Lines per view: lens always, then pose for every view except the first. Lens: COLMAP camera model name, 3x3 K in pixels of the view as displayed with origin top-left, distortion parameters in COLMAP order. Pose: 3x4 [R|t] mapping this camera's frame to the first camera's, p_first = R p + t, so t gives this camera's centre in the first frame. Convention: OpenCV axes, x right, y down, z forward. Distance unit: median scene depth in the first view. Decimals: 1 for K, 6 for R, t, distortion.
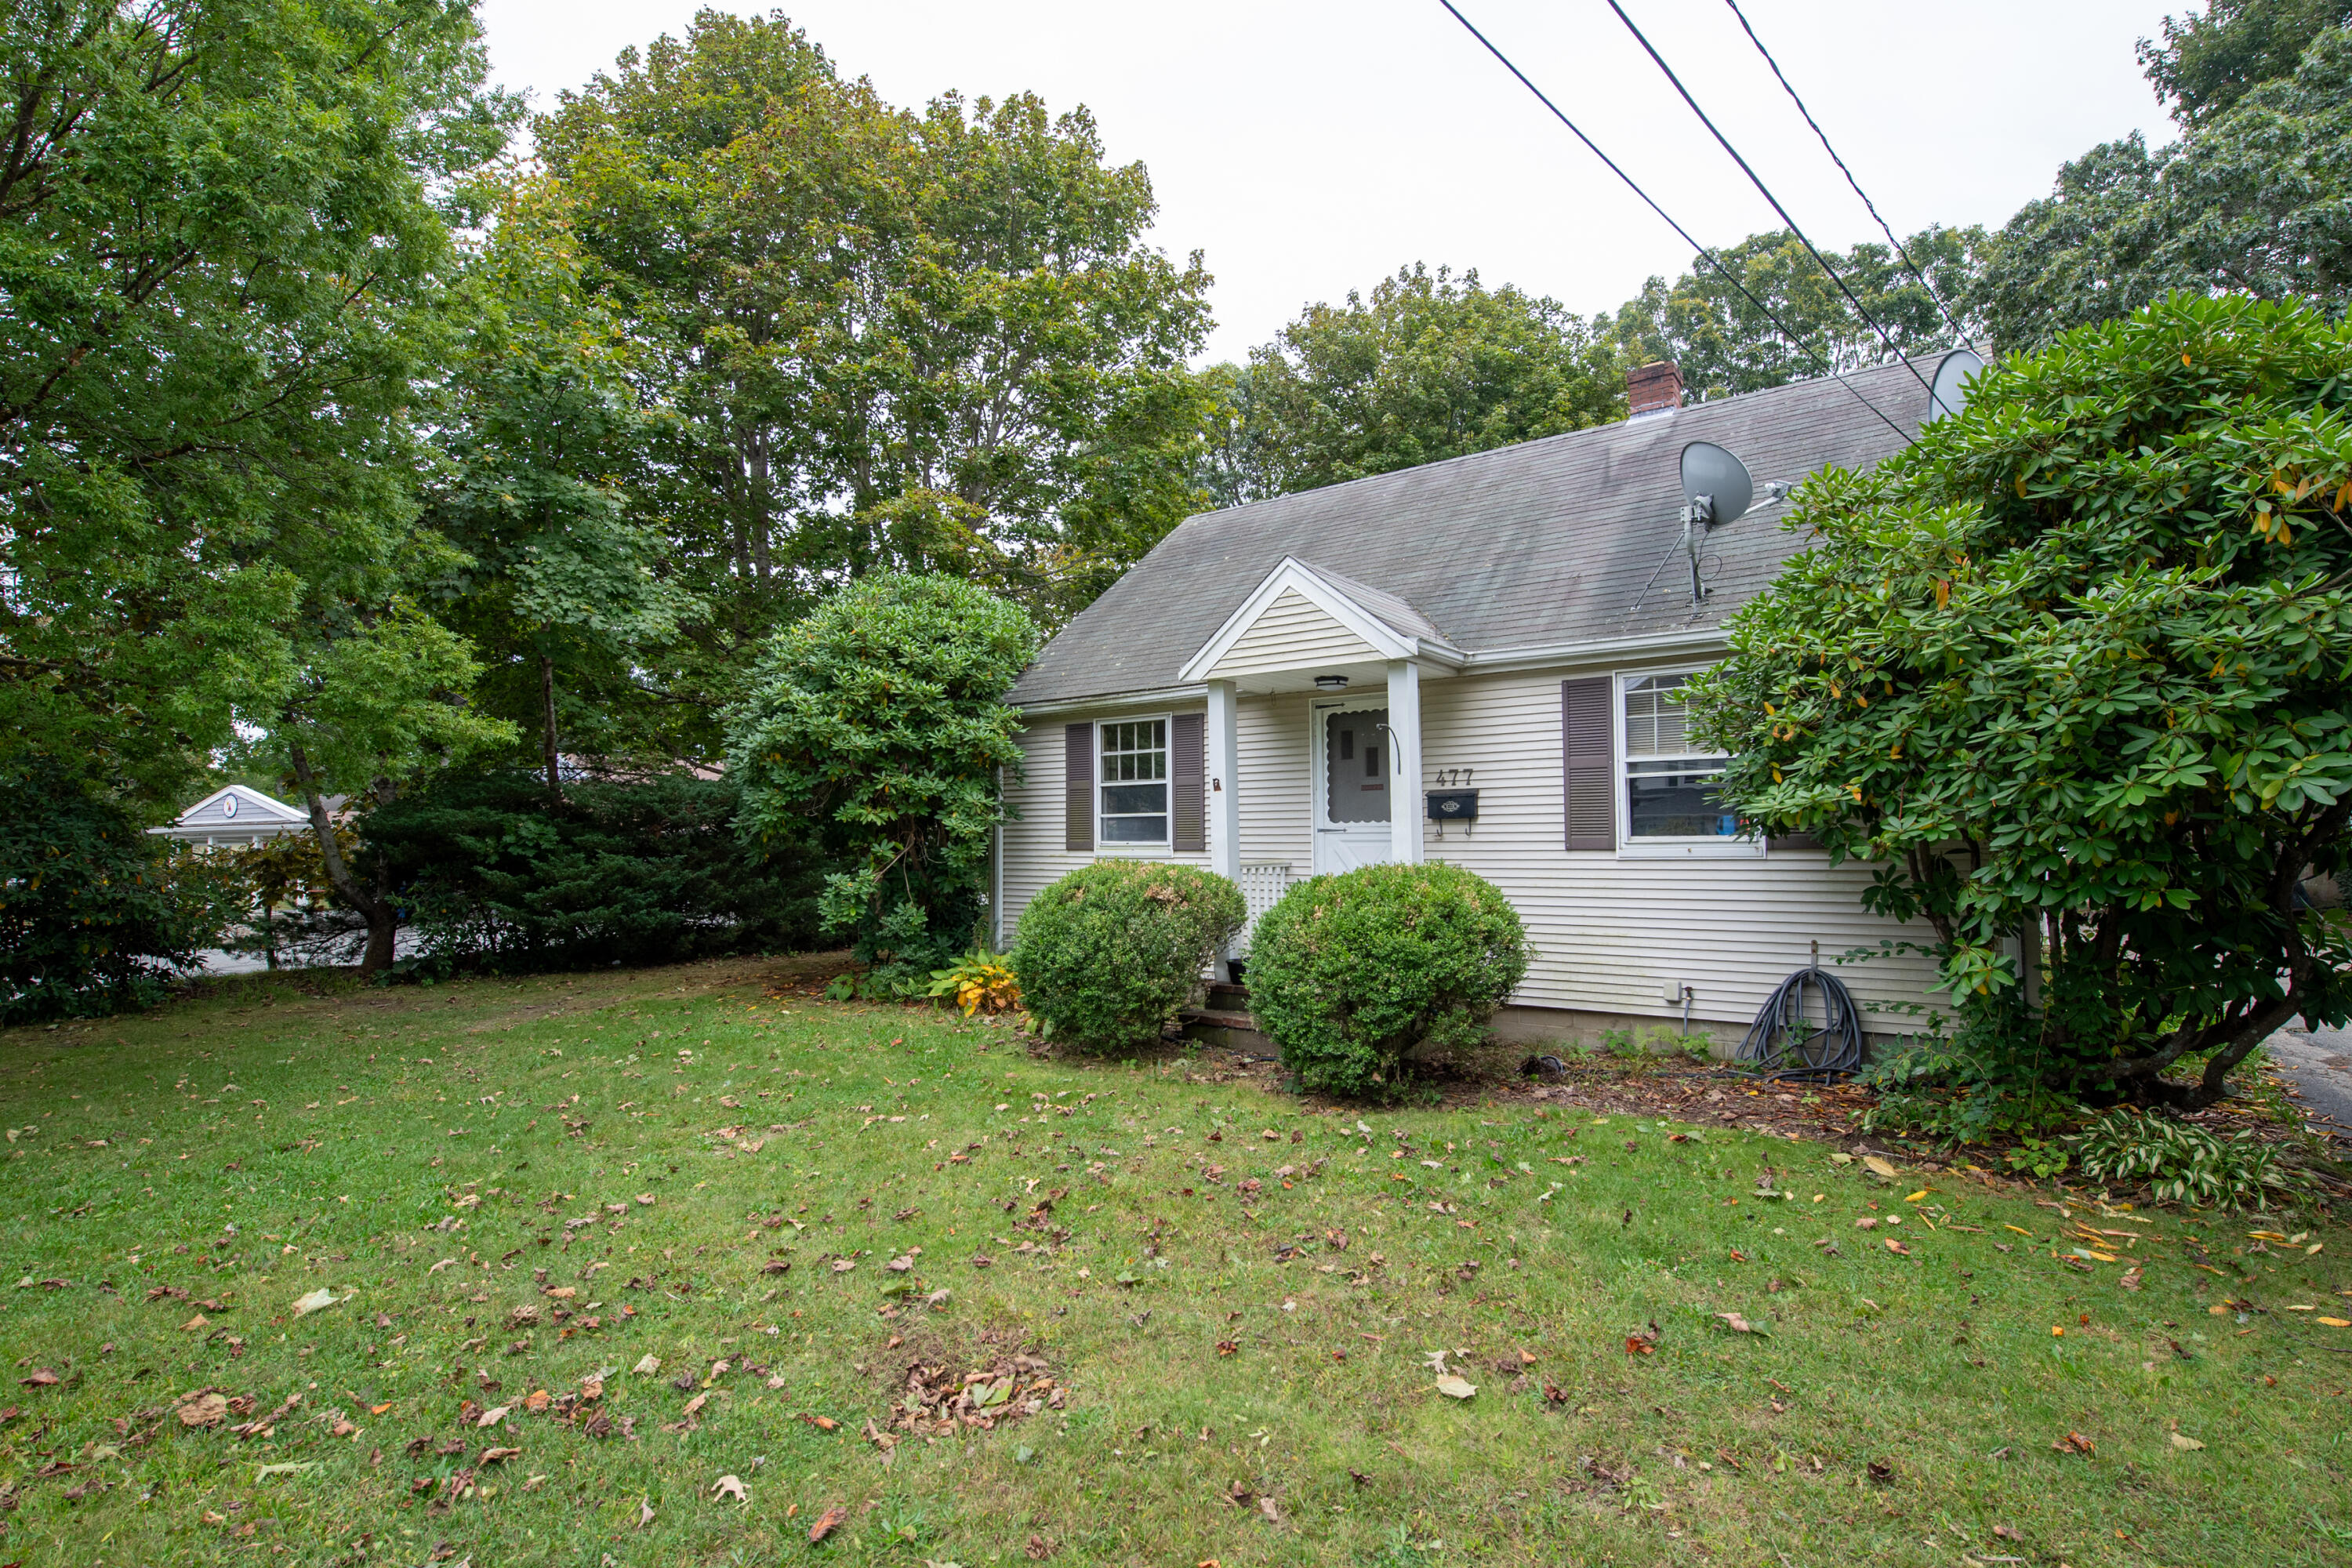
lens RADIAL K [[1070.8, 0, 1176.0], [0, 1070.8, 784.0], [0, 0, 1]] dist [-0.013245, -0.000437]
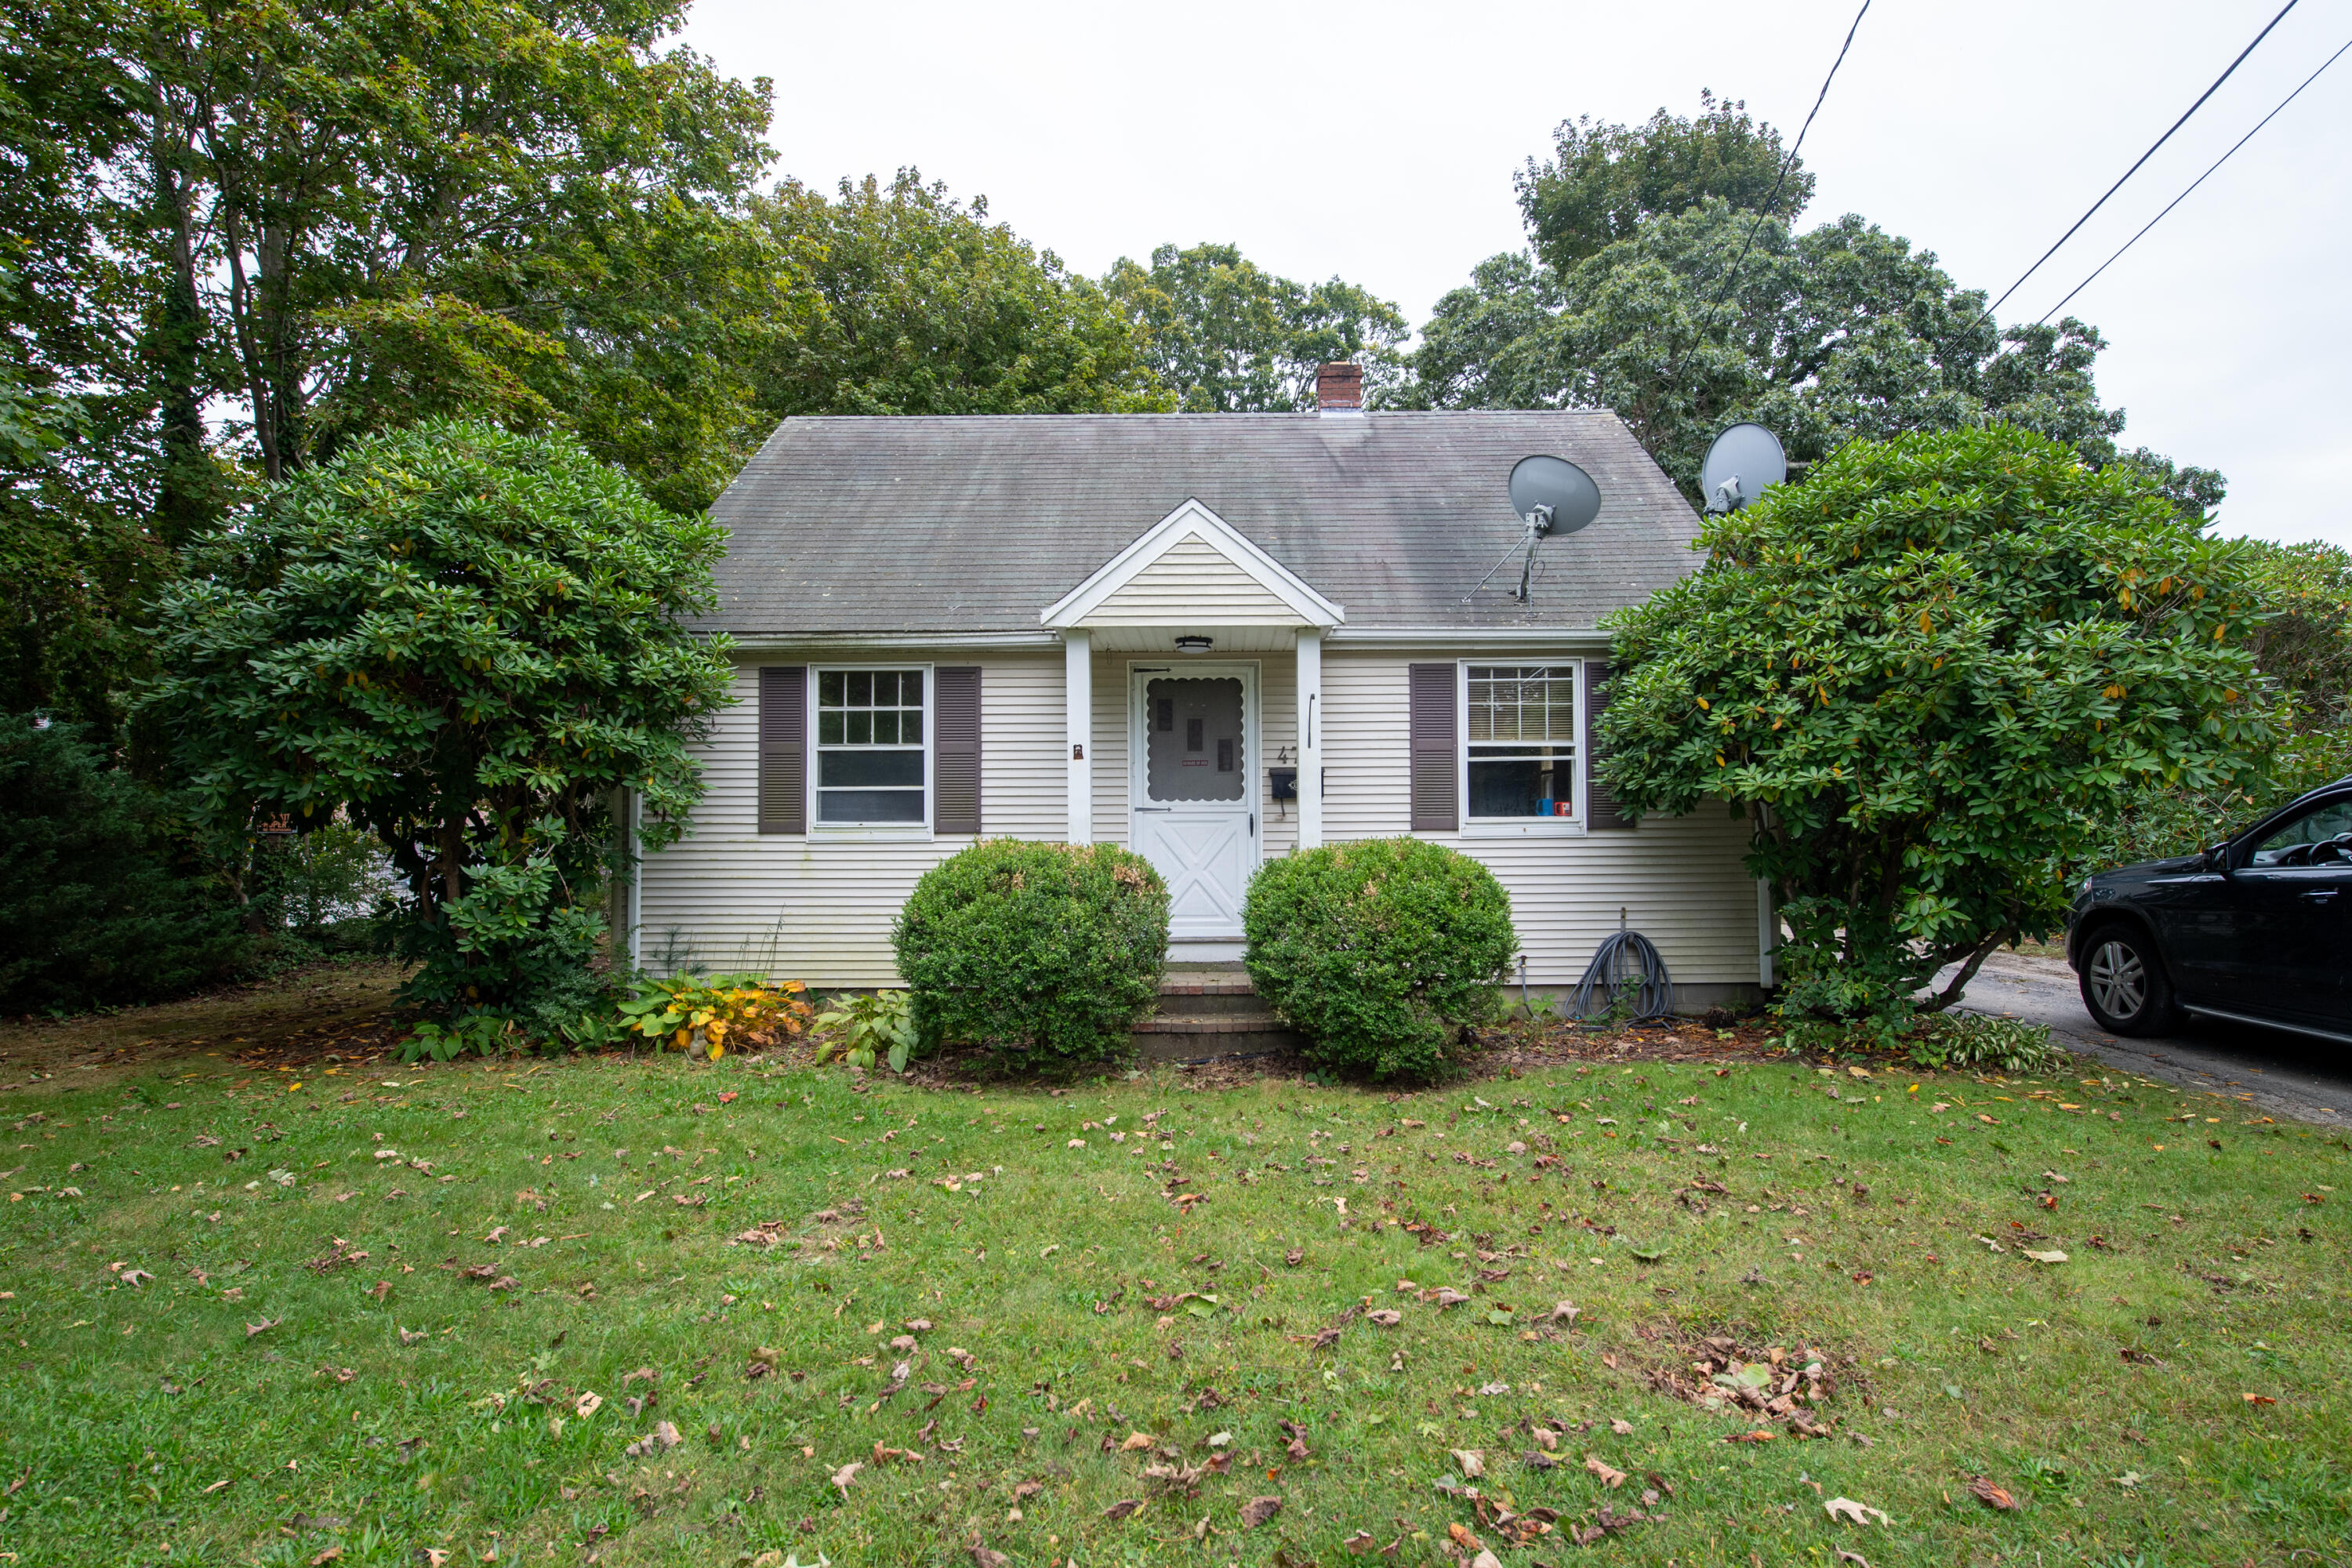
lens RADIAL K [[1229.8, 0, 1176.0], [0, 1229.8, 784.0], [0, 0, 1]] dist [-0.001831, -0.000199]
pose [[0.817267, 0.028464, 0.575556, -0.428159], [-0.030938, 0.999506, -0.005498, 0.026973], [-0.575429, -0.013313, 0.817744, 0.148056]]
